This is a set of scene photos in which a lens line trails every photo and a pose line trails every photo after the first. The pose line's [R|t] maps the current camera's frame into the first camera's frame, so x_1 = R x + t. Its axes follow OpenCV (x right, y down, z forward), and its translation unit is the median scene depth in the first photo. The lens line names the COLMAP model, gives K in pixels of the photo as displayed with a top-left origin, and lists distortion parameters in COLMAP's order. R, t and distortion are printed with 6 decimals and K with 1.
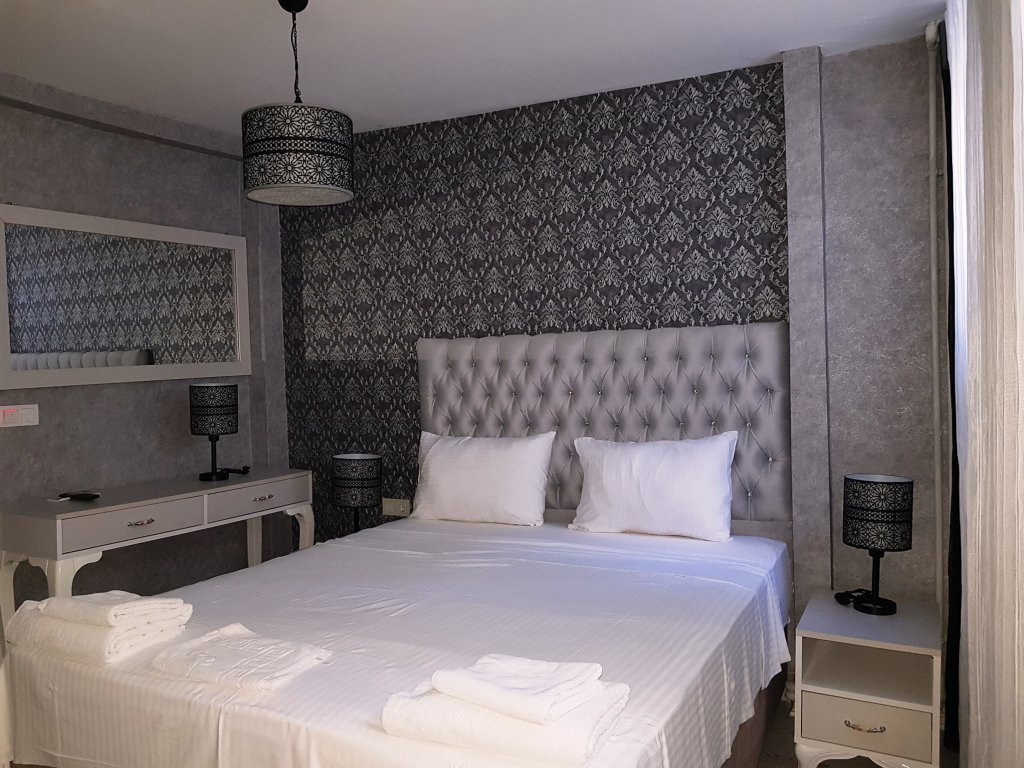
lens RADIAL K [[812.5, 0, 507.8], [0, 812.5, 389.9], [0, 0, 1]] dist [0.001043, -0.026758]
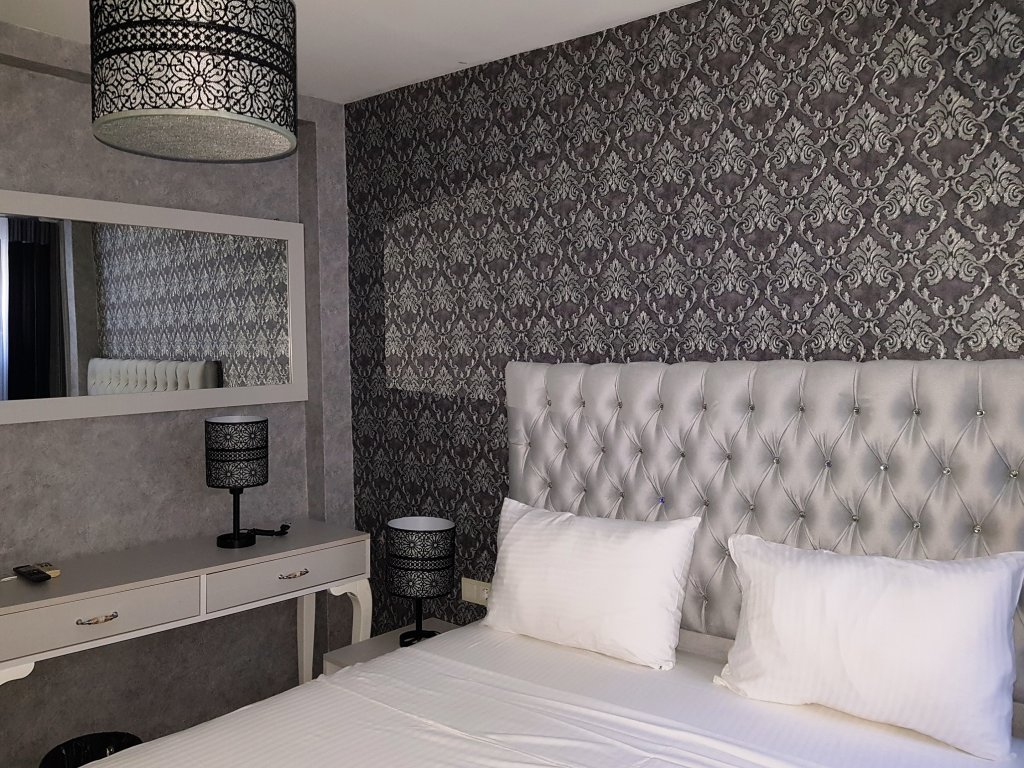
lens RADIAL K [[812.5, 0, 503.4], [0, 812.5, 375.0], [0, 0, 1]] dist [0.001043, -0.026758]
pose [[0.972042, 0.024031, -0.233573, 0.052771], [-0.025335, 0.999676, -0.002585, -0.052462], [0.233435, 0.008430, 0.972336, 0.330786]]
